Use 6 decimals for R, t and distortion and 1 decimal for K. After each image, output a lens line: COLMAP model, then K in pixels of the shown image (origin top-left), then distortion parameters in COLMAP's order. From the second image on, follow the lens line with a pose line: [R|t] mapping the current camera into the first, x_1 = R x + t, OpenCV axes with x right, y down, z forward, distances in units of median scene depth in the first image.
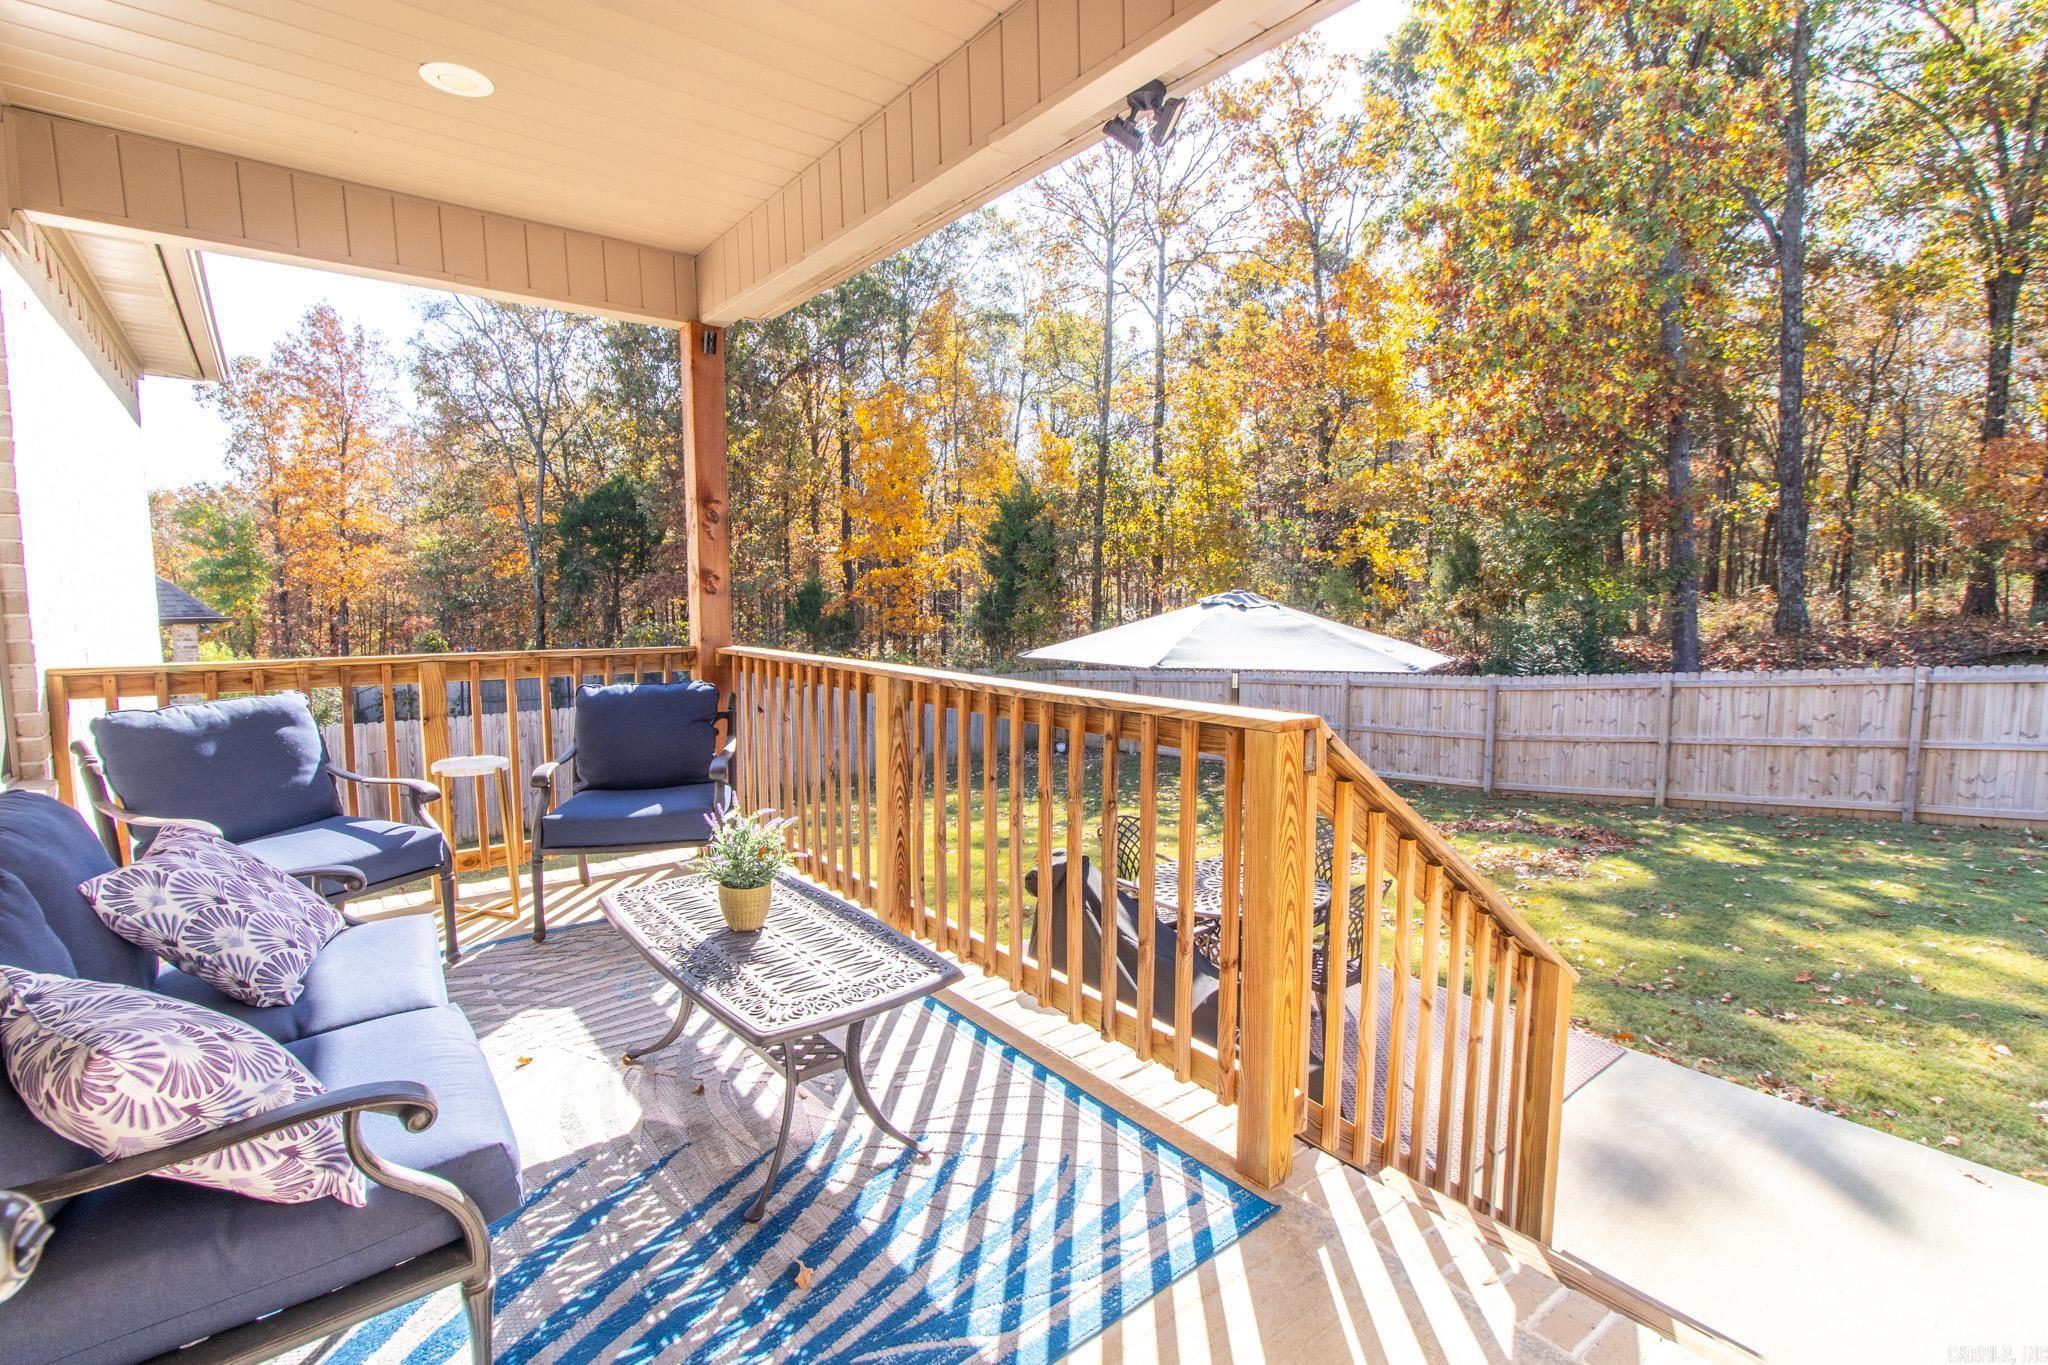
lens RADIAL K [[972.5, 0, 1035.5], [0, 972.5, 681.9], [0, 0, 1]] dist [0.000520, -0.015269]
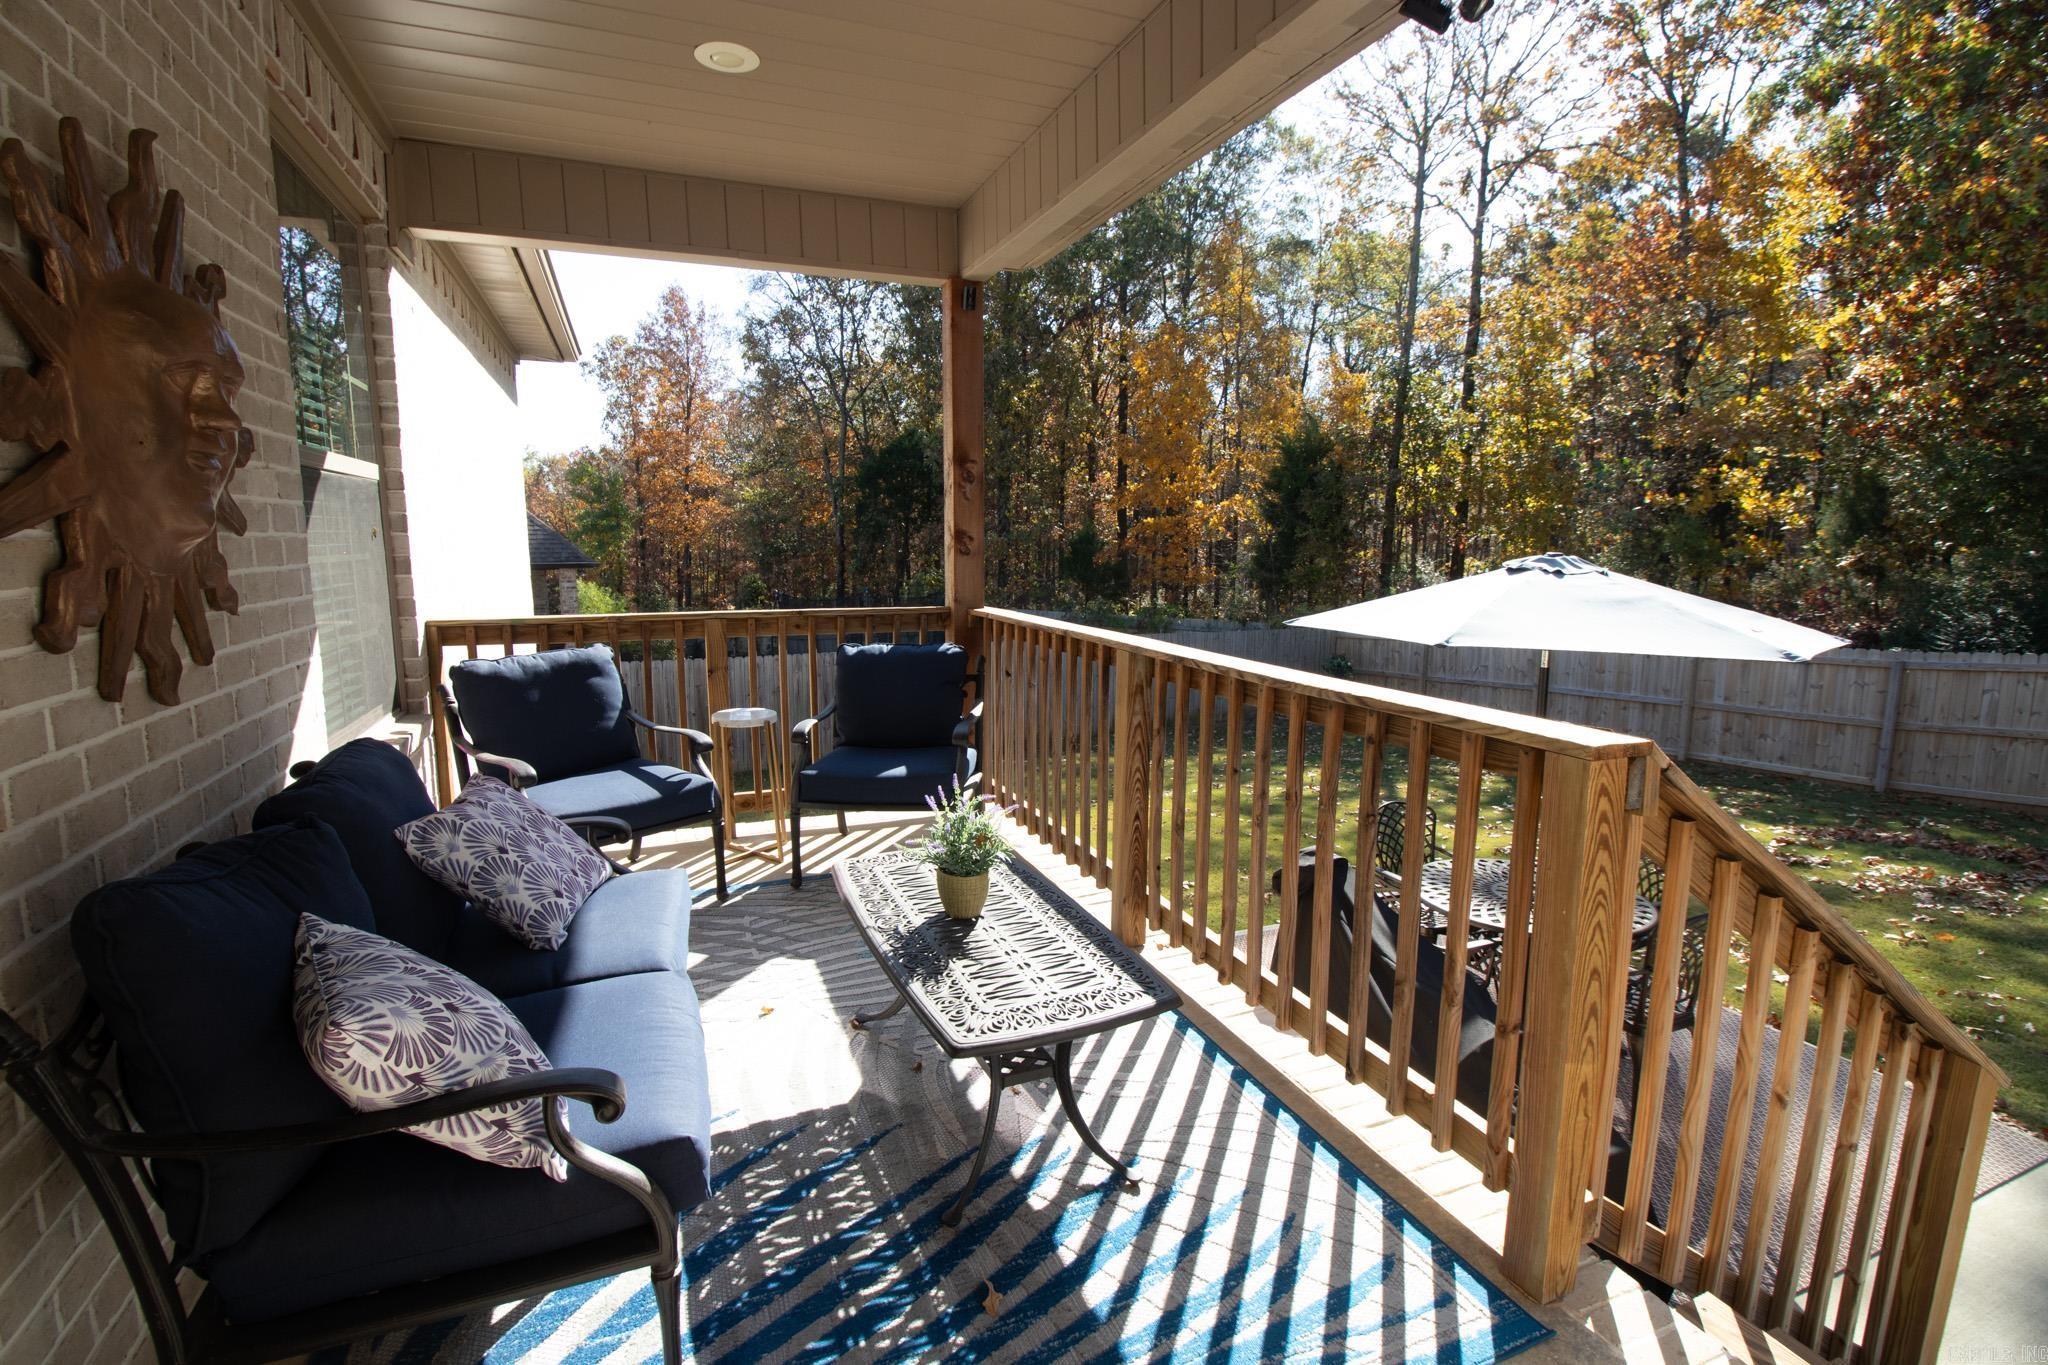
lens RADIAL K [[972.5, 0, 1015.8], [0, 972.5, 680.5], [0, 0, 1]] dist [0.000520, -0.015269]
pose [[0.954826, 0.044321, -0.293840, 0.006034], [-0.028444, 0.997906, 0.058091, -0.008521], [0.295800, -0.047109, 0.954088, 0.021316]]
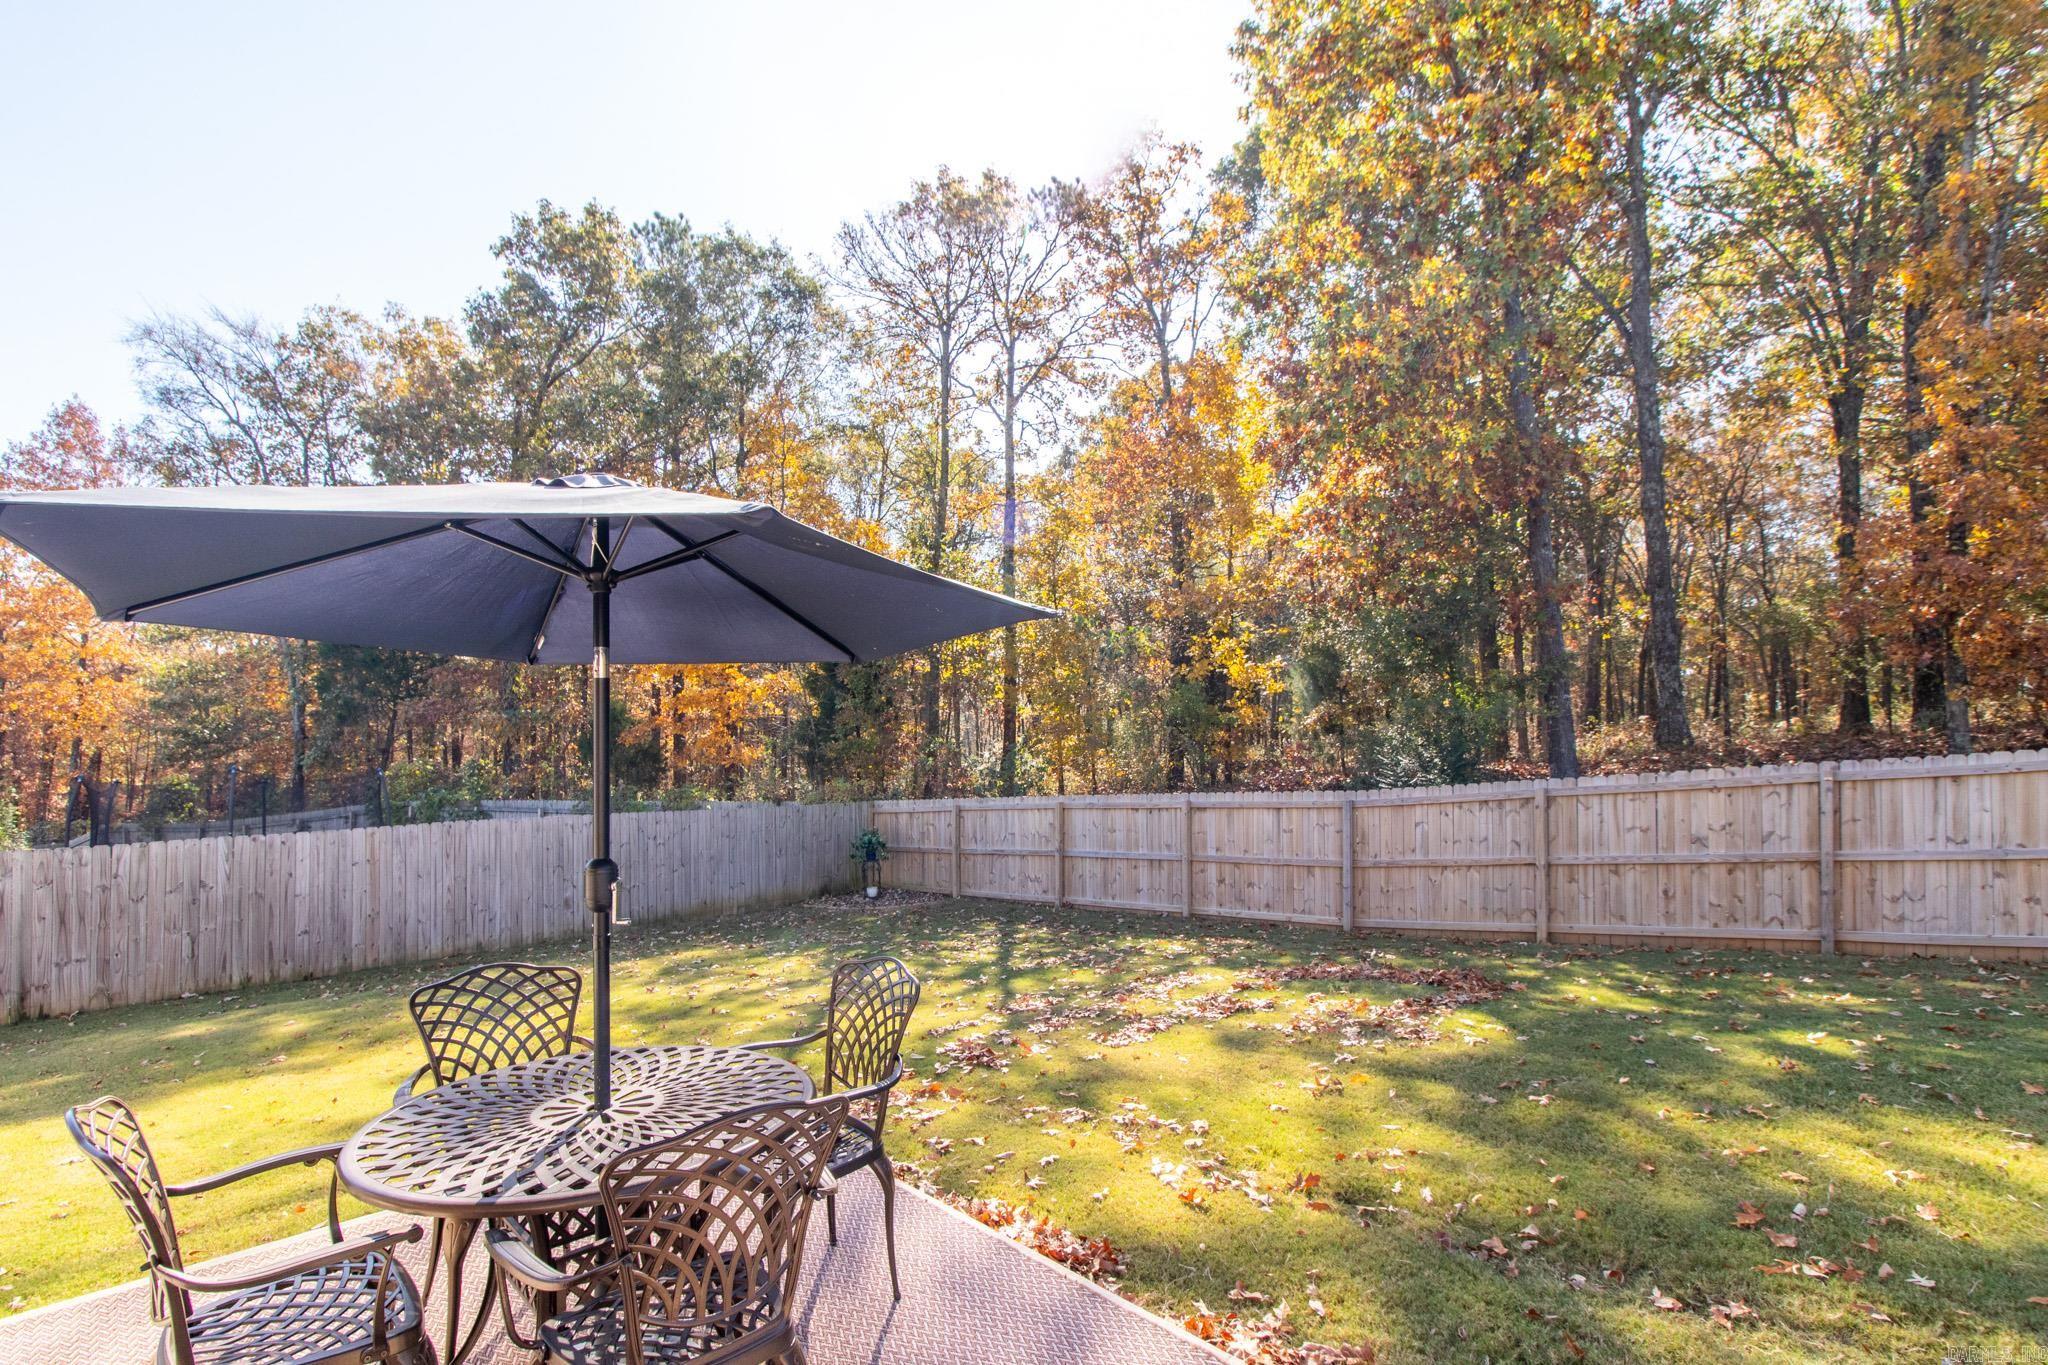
lens RADIAL K [[972.5, 0, 1064.1], [0, 972.5, 733.4], [0, 0, 1]] dist [0.000520, -0.015269]
pose [[0.994575, -0.003407, 0.103962, 0.178462], [0.014522, 0.994223, -0.106343, 0.039290], [-0.102999, 0.107276, 0.988880, 0.238885]]
